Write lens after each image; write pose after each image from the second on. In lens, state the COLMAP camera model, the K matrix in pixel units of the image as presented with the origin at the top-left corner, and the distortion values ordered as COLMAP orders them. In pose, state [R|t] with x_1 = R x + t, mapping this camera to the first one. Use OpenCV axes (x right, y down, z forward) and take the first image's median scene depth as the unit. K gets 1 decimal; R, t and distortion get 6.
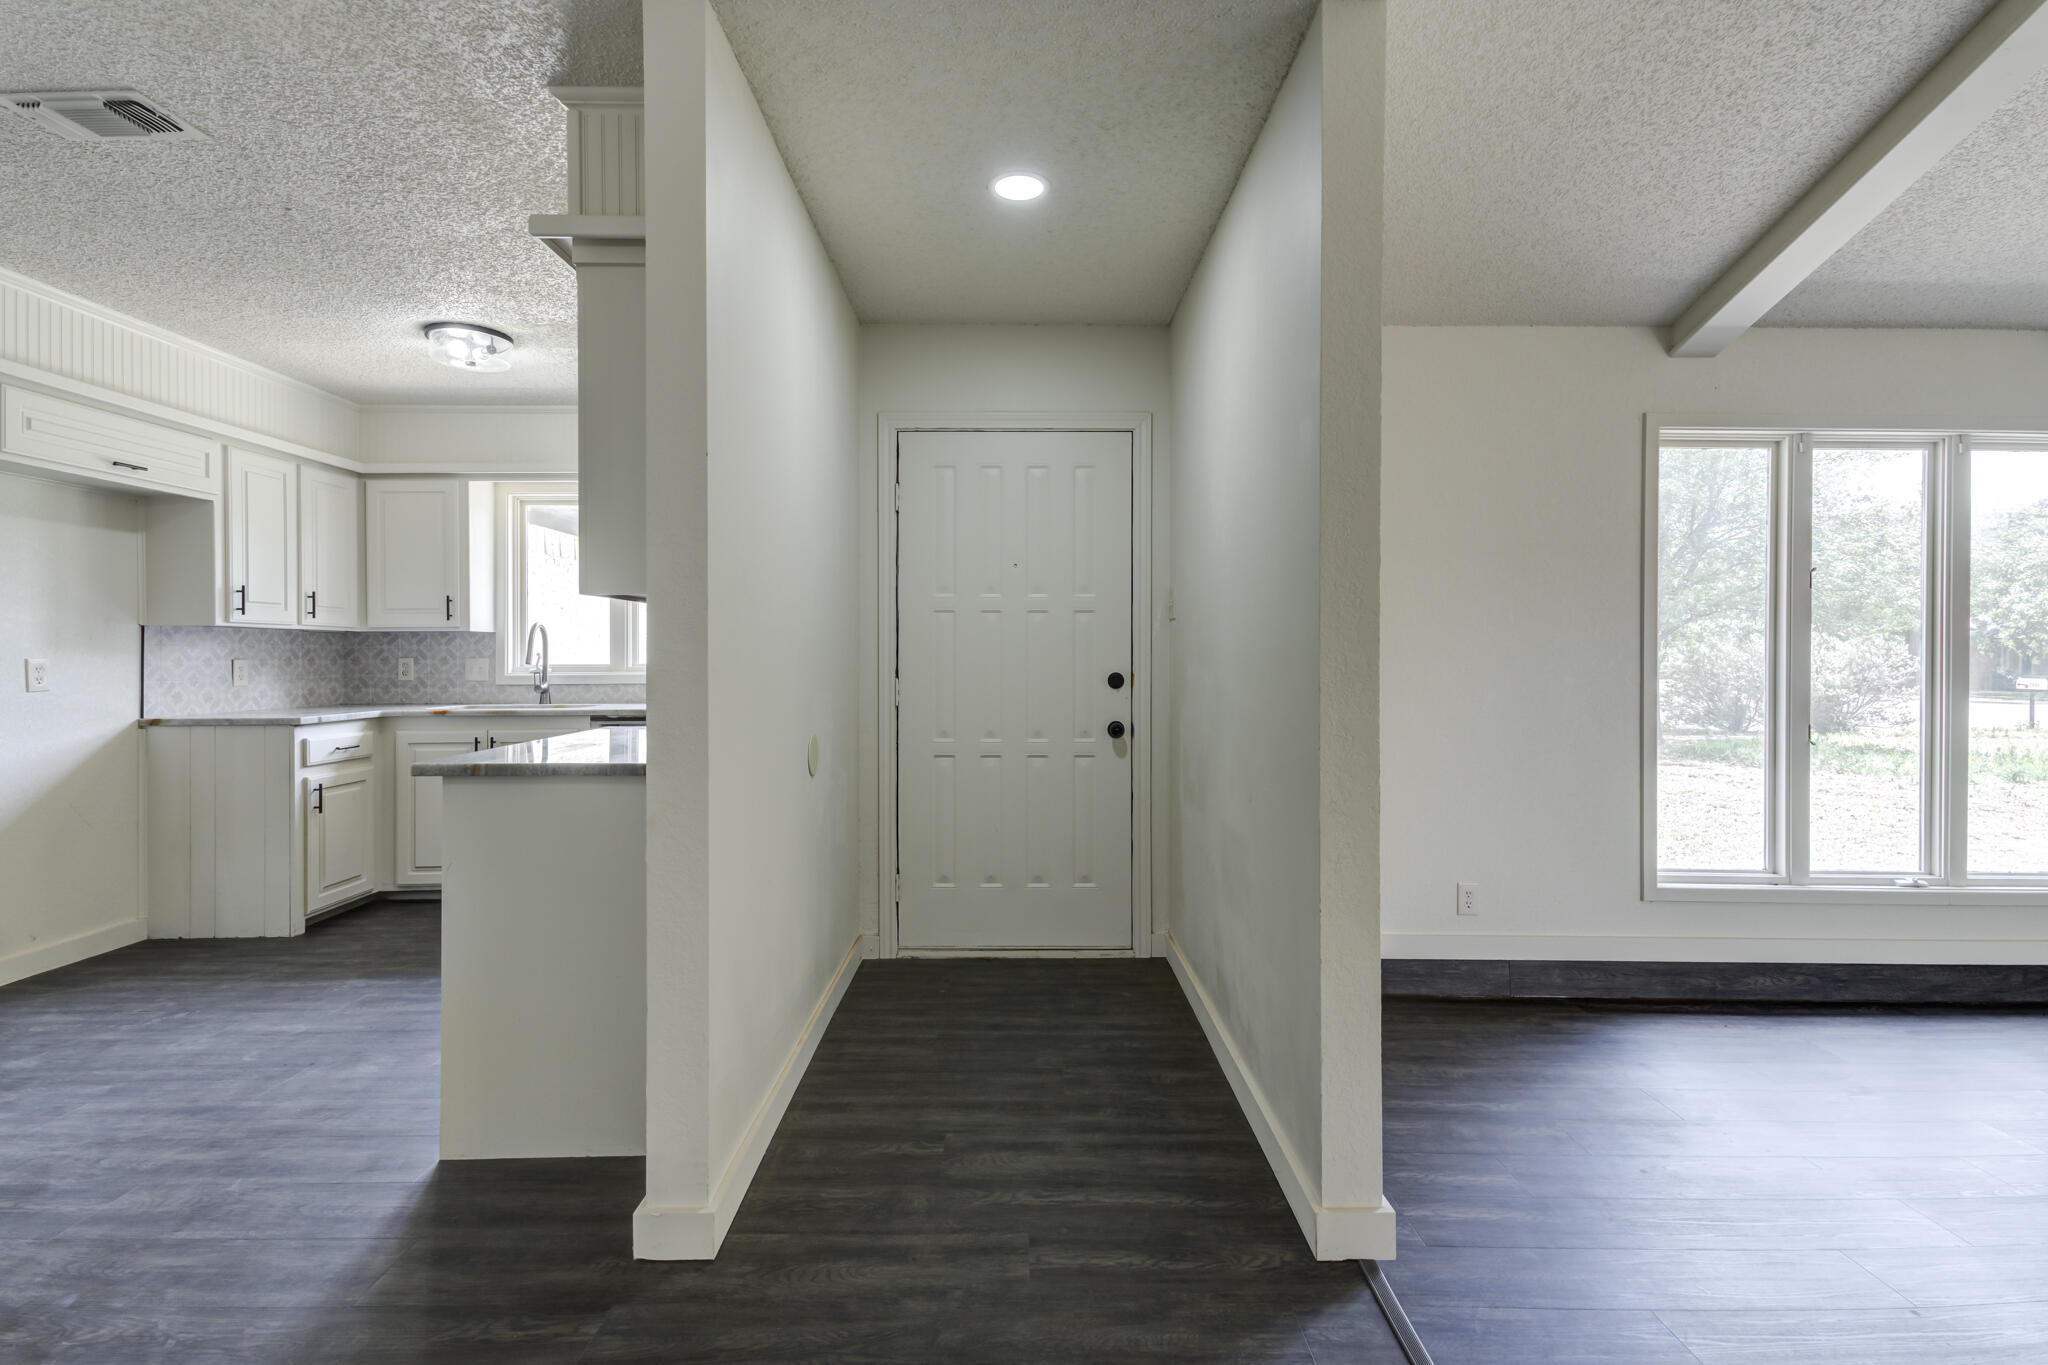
lens RADIAL K [[970.0, 0, 1010.5], [0, 970.0, 652.9], [0, 0, 1]] dist [0.029979, -0.007741]
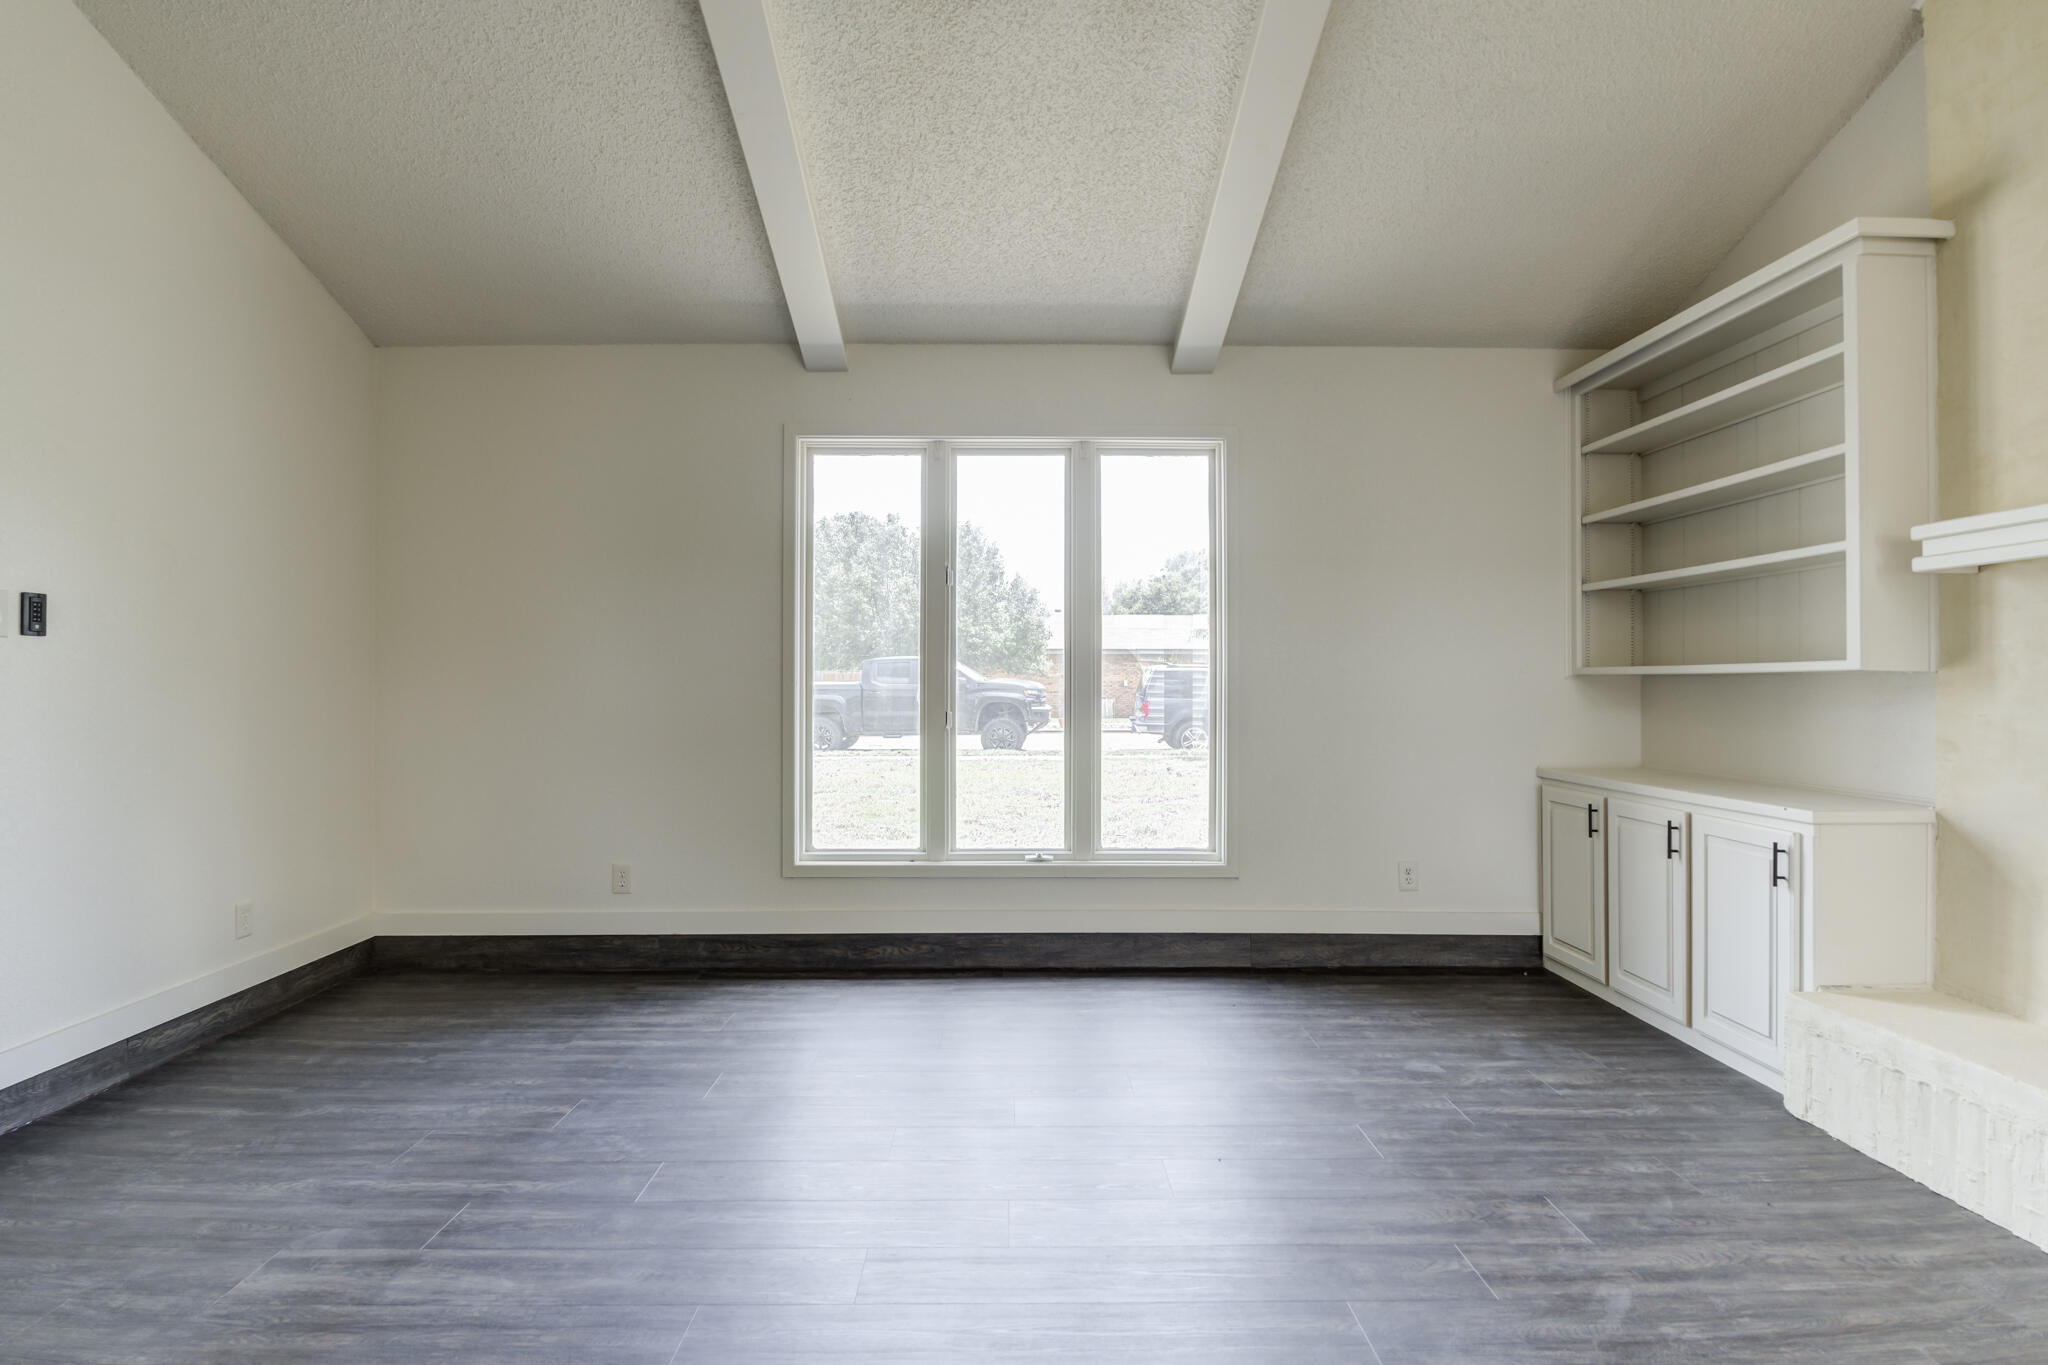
lens RADIAL K [[1055.1, 0, 1024.9], [0, 1055.1, 676.0], [0, 0, 1]] dist [-0.004010, -0.010788]
pose [[0.999969, -0.007837, -0.000994, 0.803900], [0.007829, 0.999940, -0.007642, 0.038184], [0.001054, 0.007634, 0.999970, -0.133834]]
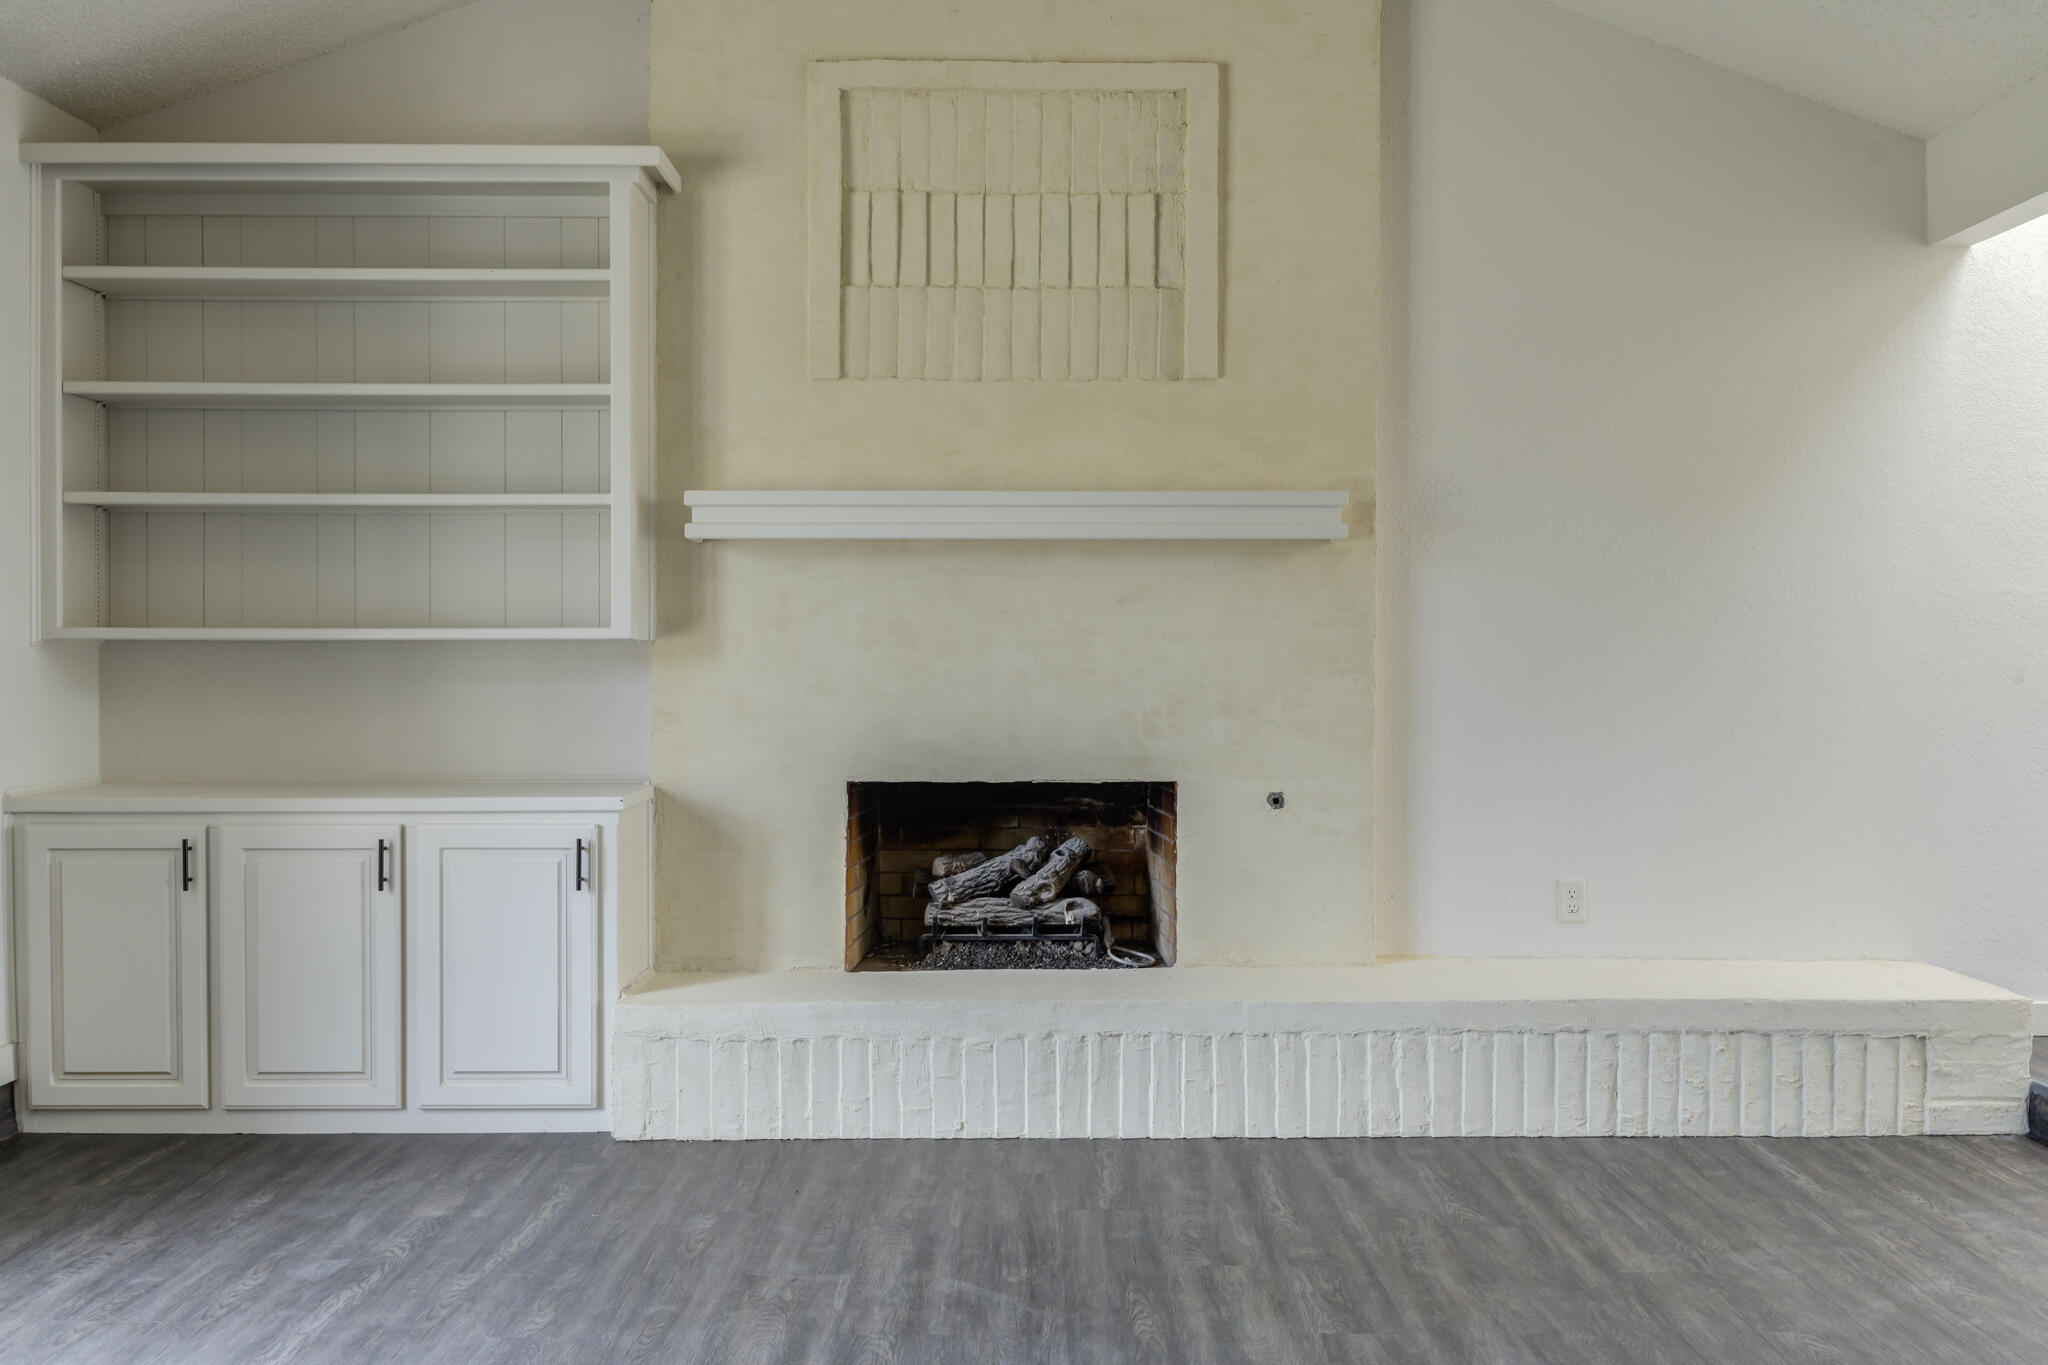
lens RADIAL K [[1721.1, 0, 1024.0], [0, 1721.1, 682.5], [0, 0, 1]] dist [-0.001830, -0.003268]
pose [[0.006917, -0.024368, 0.999679, 0.325000], [0.002189, 0.999701, 0.024353, 0.035132], [-0.999974, 0.002020, 0.006968, 0.305293]]
